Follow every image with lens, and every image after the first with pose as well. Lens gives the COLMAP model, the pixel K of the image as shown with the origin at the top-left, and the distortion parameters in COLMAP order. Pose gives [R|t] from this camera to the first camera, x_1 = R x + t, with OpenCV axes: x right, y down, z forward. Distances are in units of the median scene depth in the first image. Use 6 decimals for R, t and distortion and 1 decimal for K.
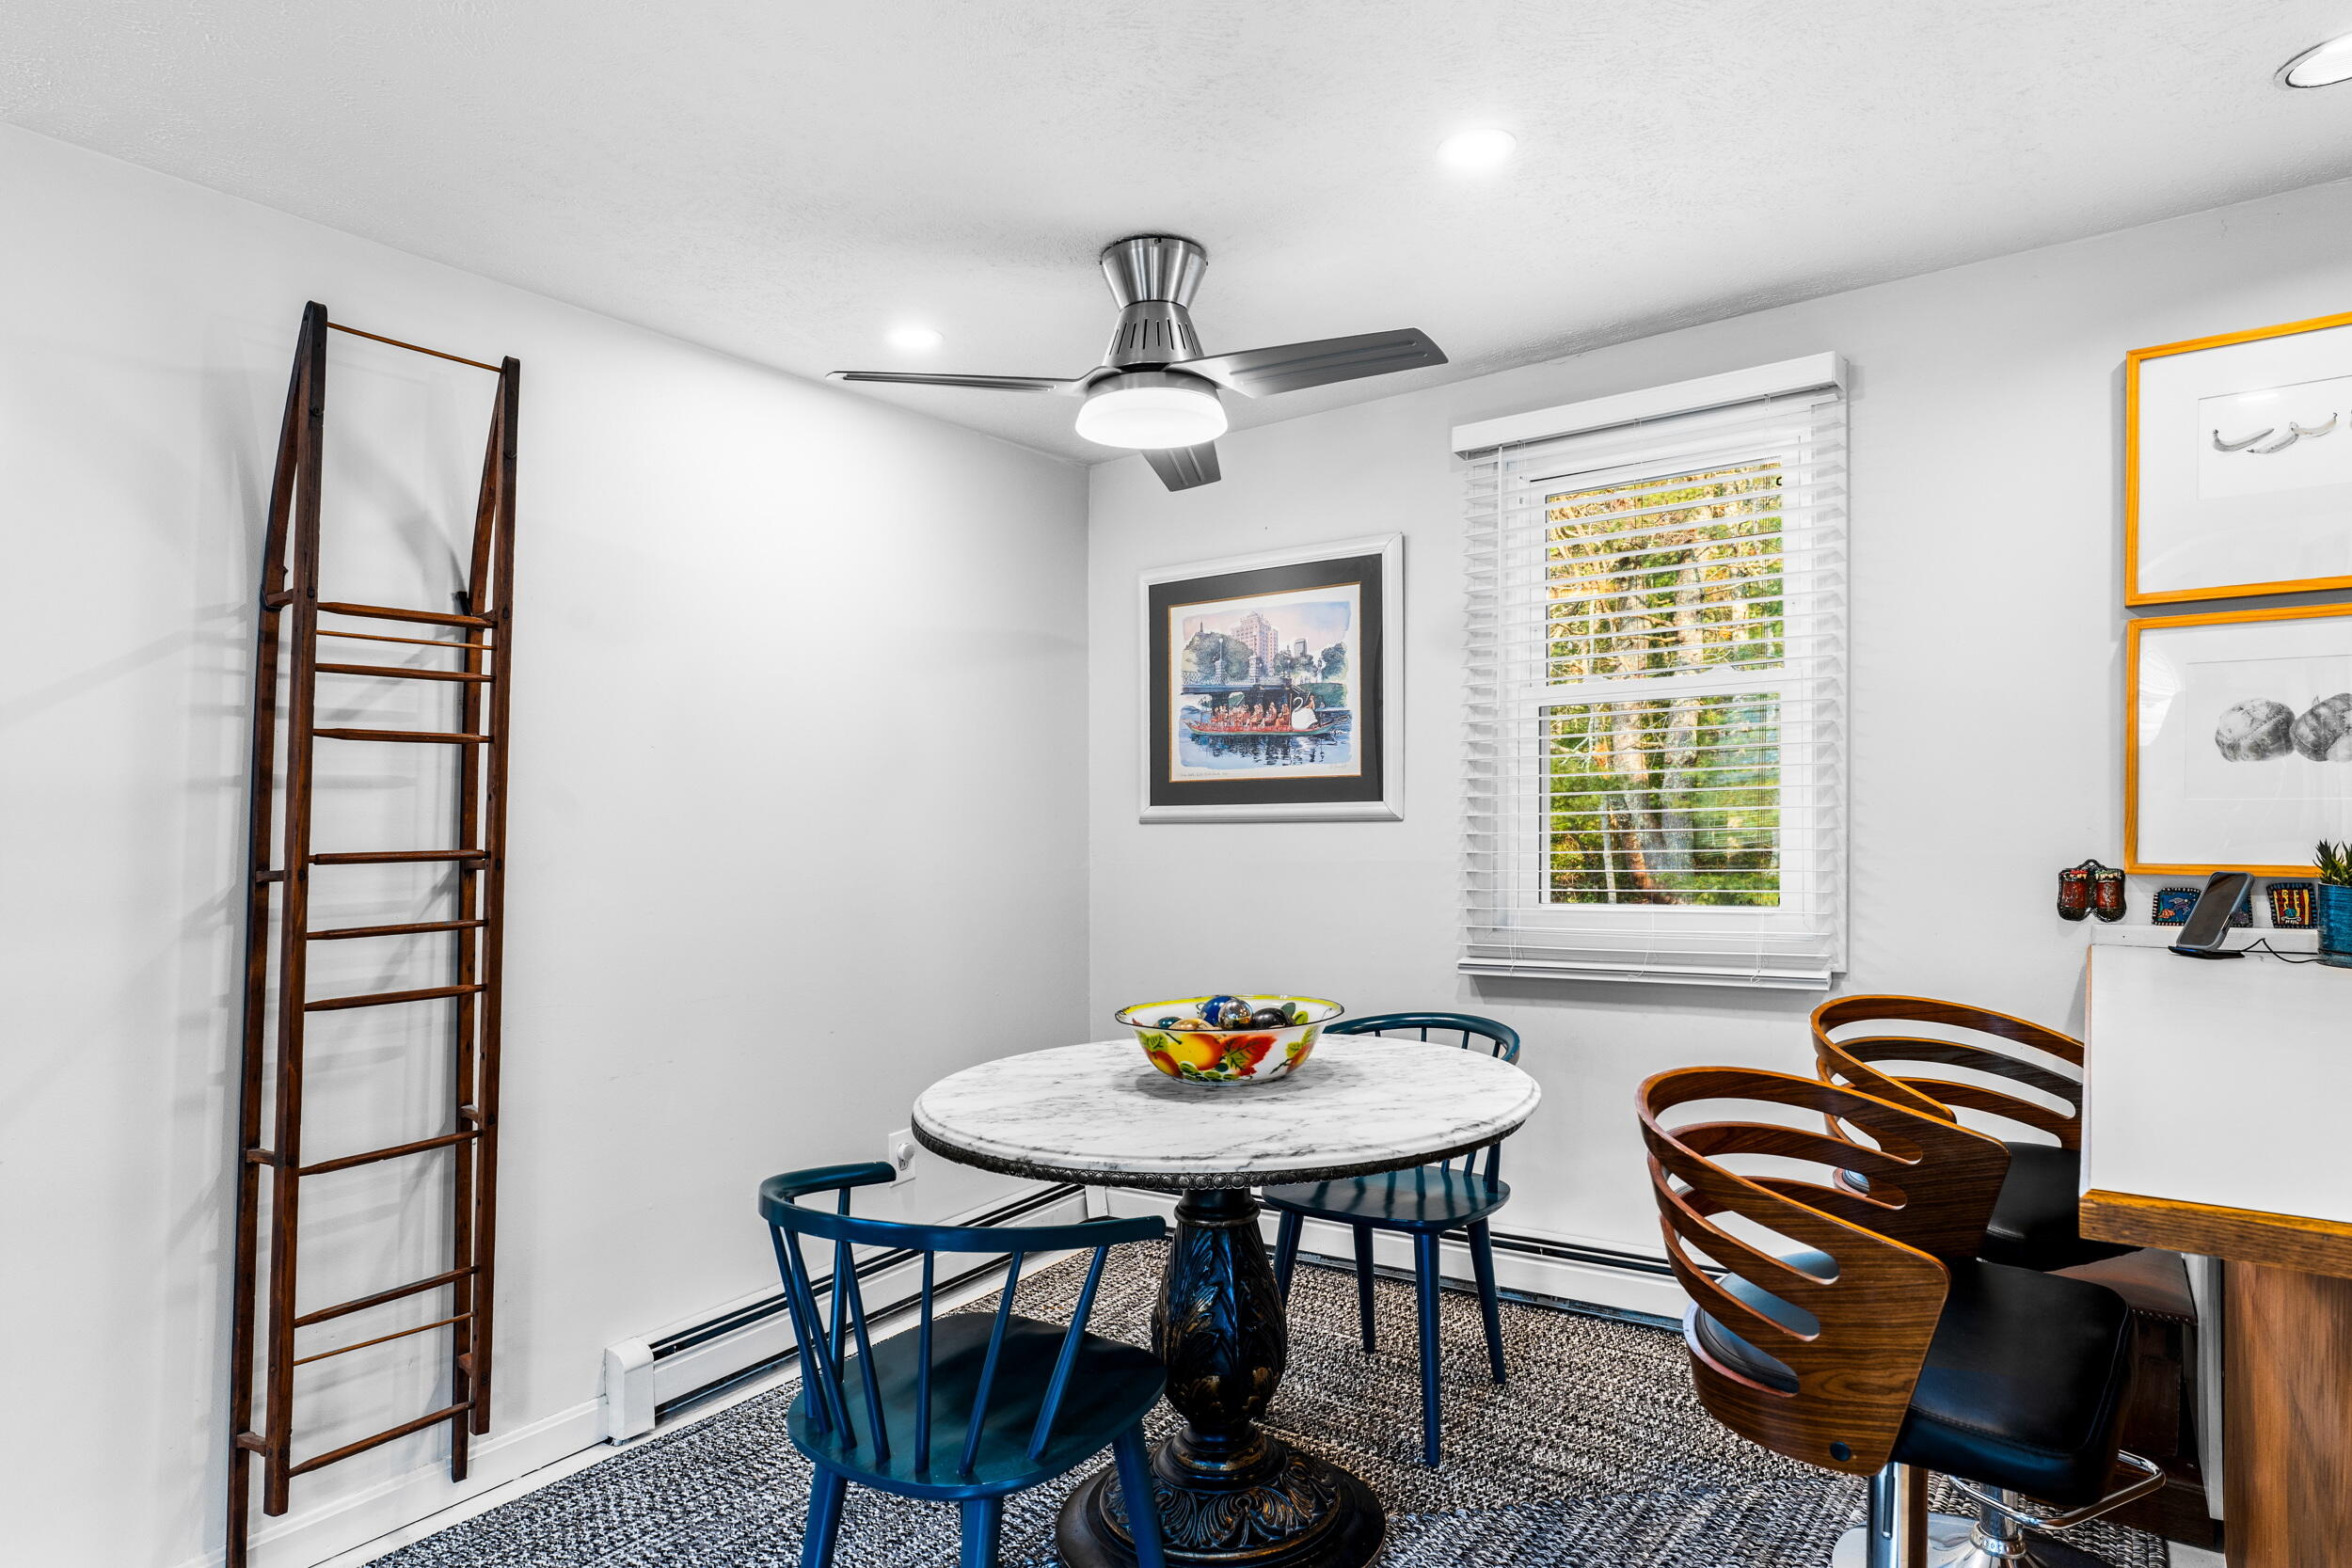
lens RADIAL K [[1353.6, 0, 1204.8], [0, 1353.6, 820.1], [0, 0, 1]] dist [0.022795, 0.001750]
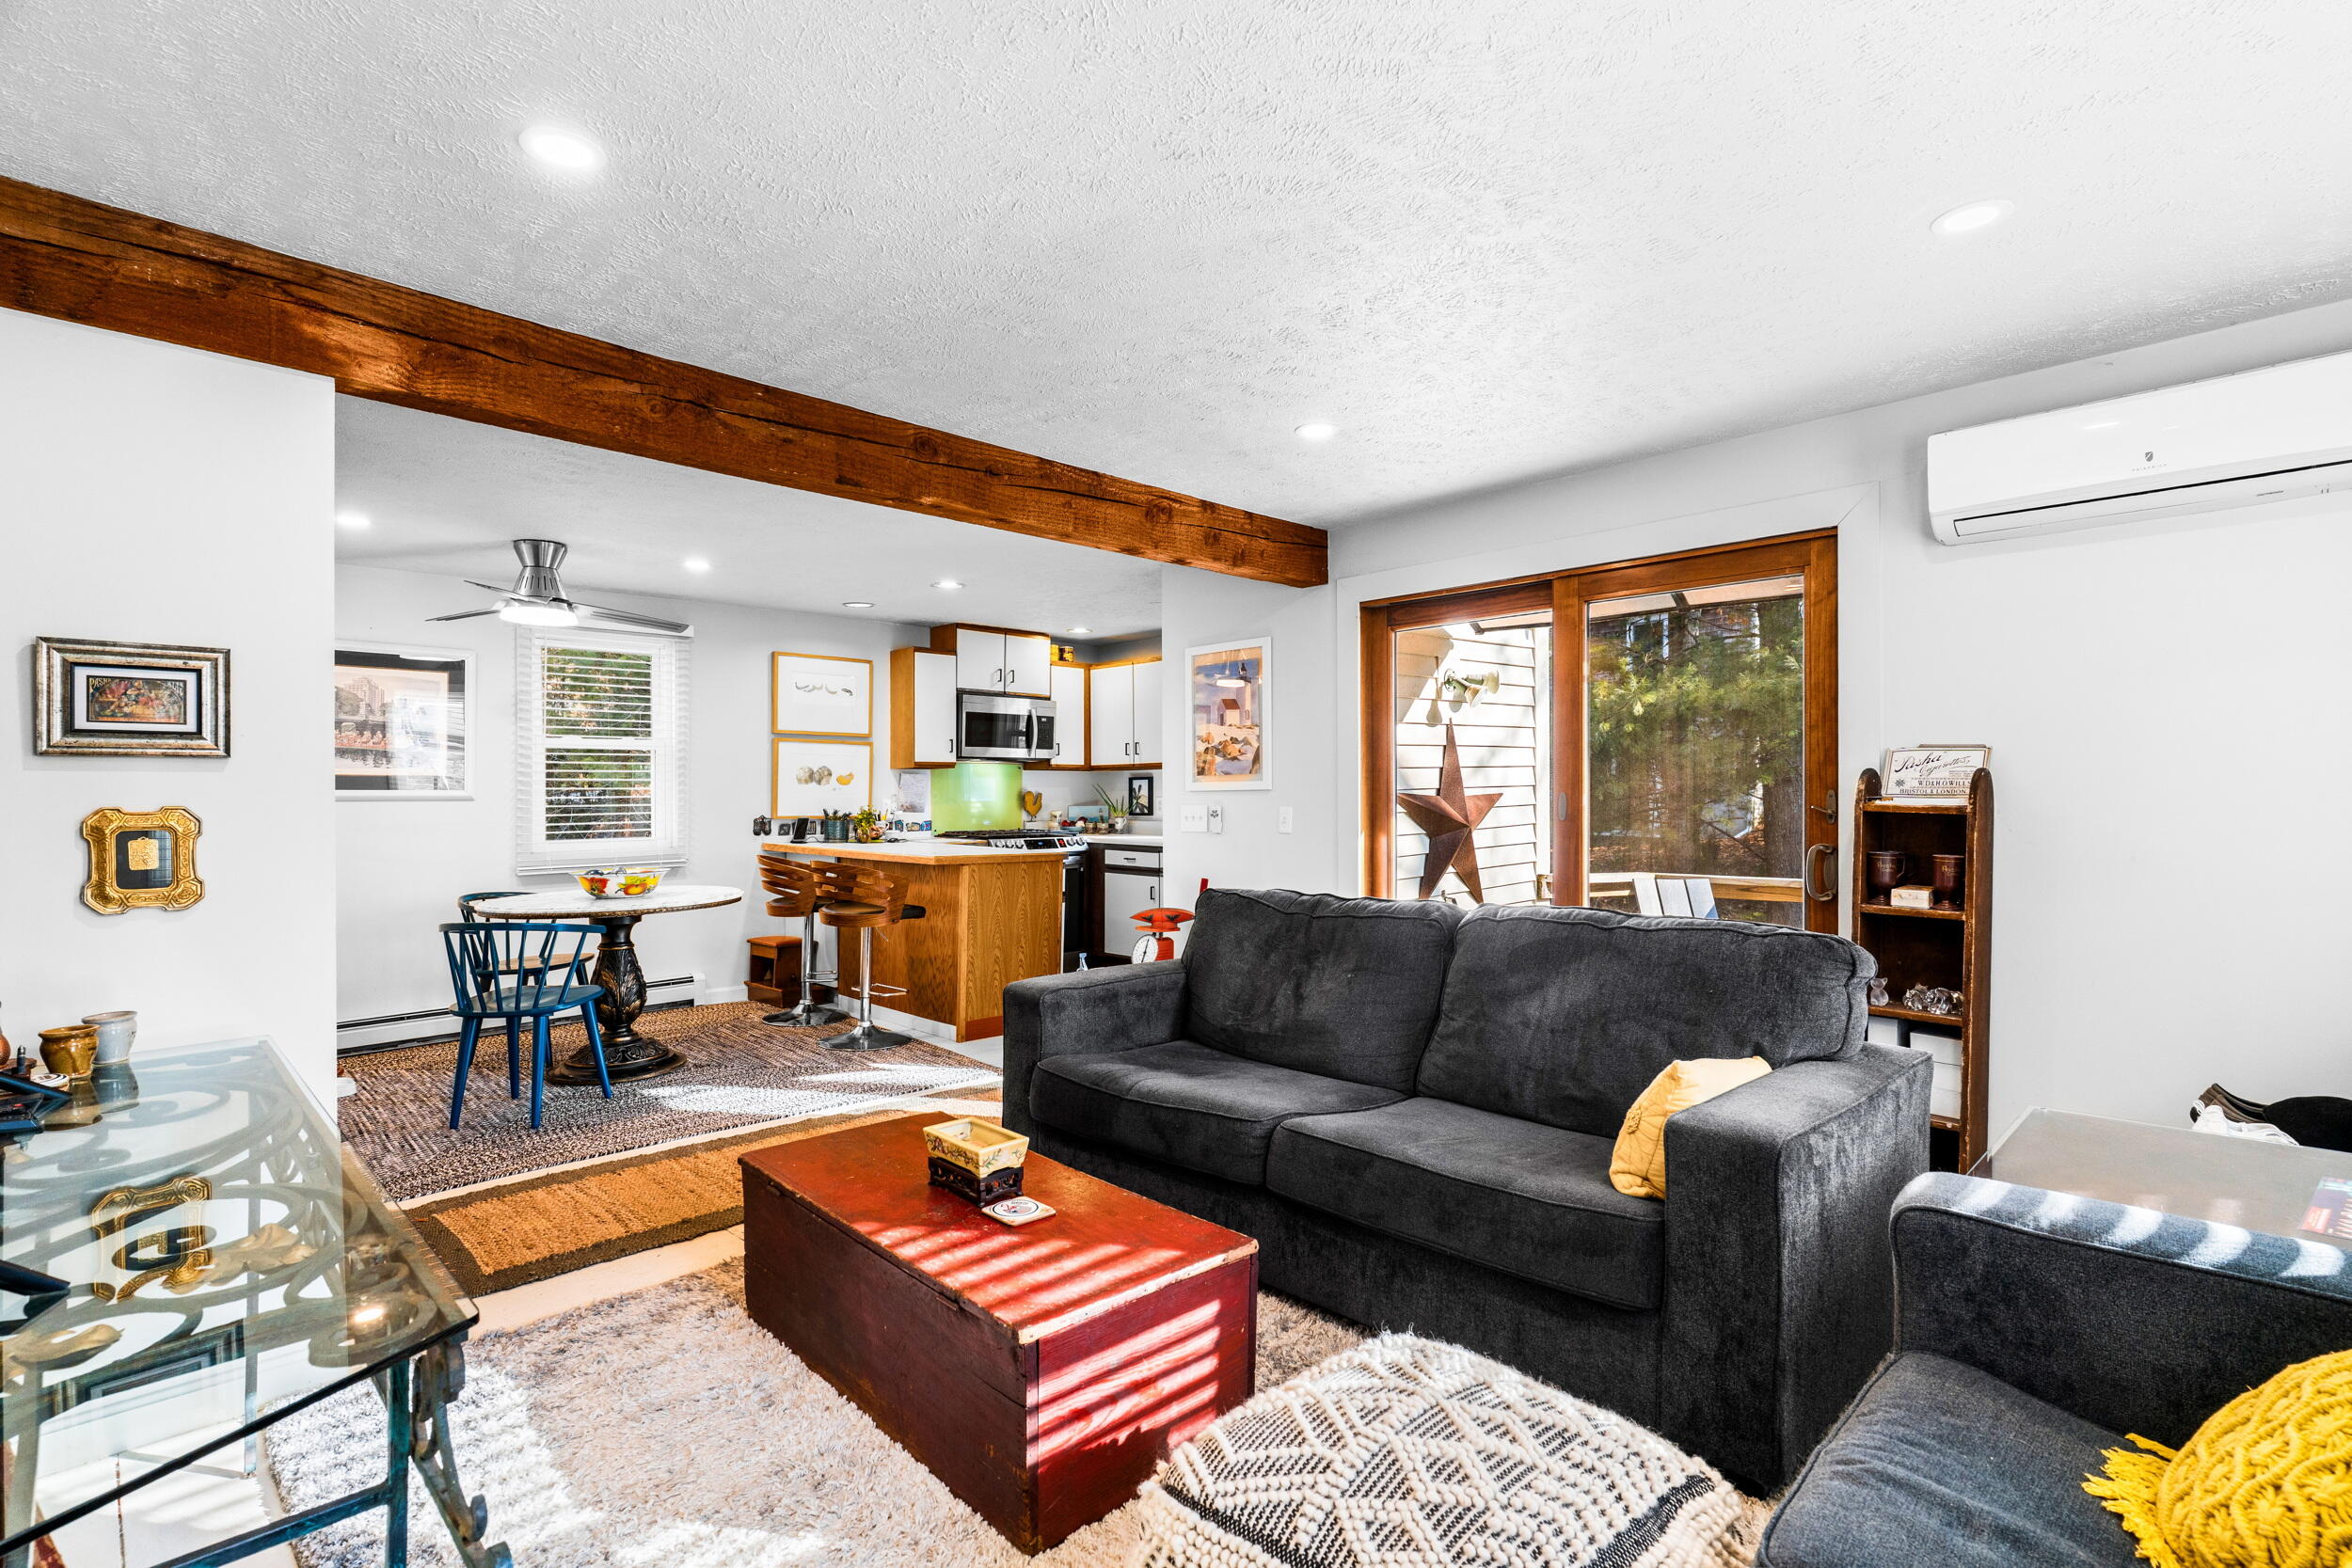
lens RADIAL K [[1121.9, 0, 1167.8], [0, 1121.9, 794.8], [0, 0, 1]] dist [-0.002125, 0.002432]
pose [[0.195237, 0.018315, 0.980585, -1.633417], [0.004322, 0.999800, -0.019535, 0.036802], [-0.980746, 0.008052, 0.195119, -0.363556]]
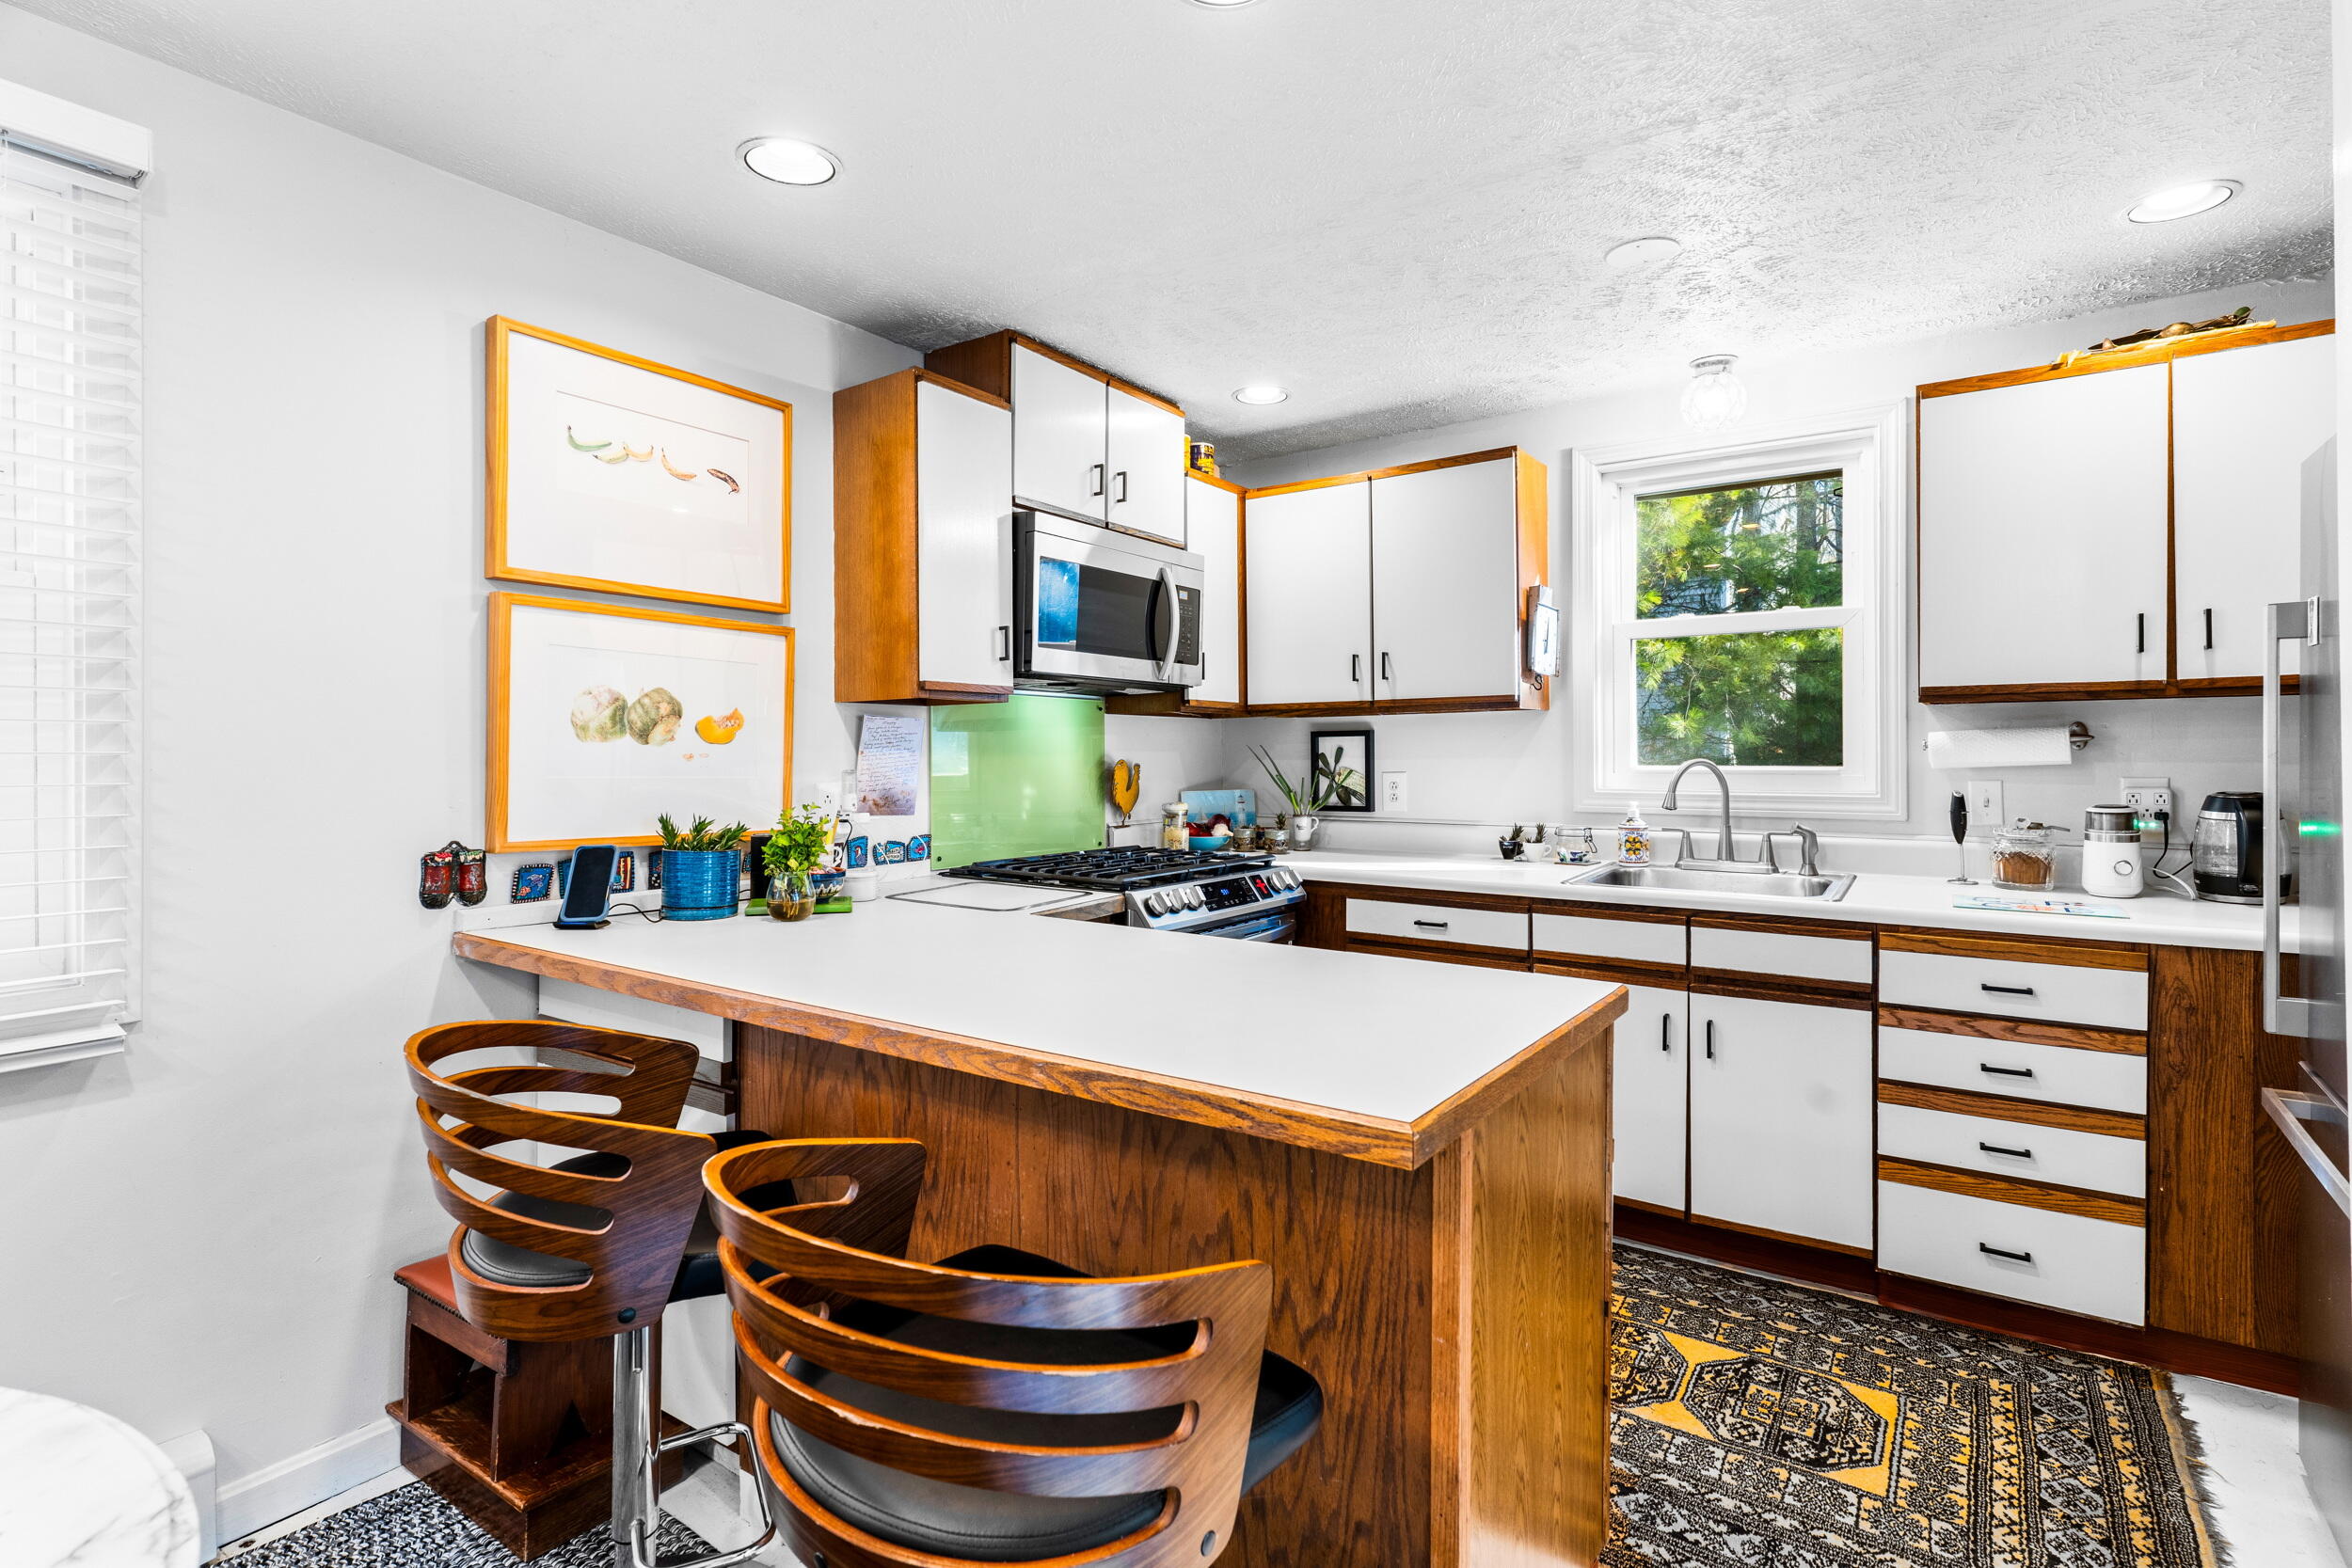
lens RADIAL K [[1121.9, 0, 1164.4], [0, 1121.9, 771.9], [0, 0, 1]] dist [-0.002125, 0.002432]
pose [[0.019841, 0.009517, 0.999758, -0.108455], [0.009498, 0.999908, -0.009707, -0.006337], [-0.999758, 0.009688, 0.019749, 0.512783]]
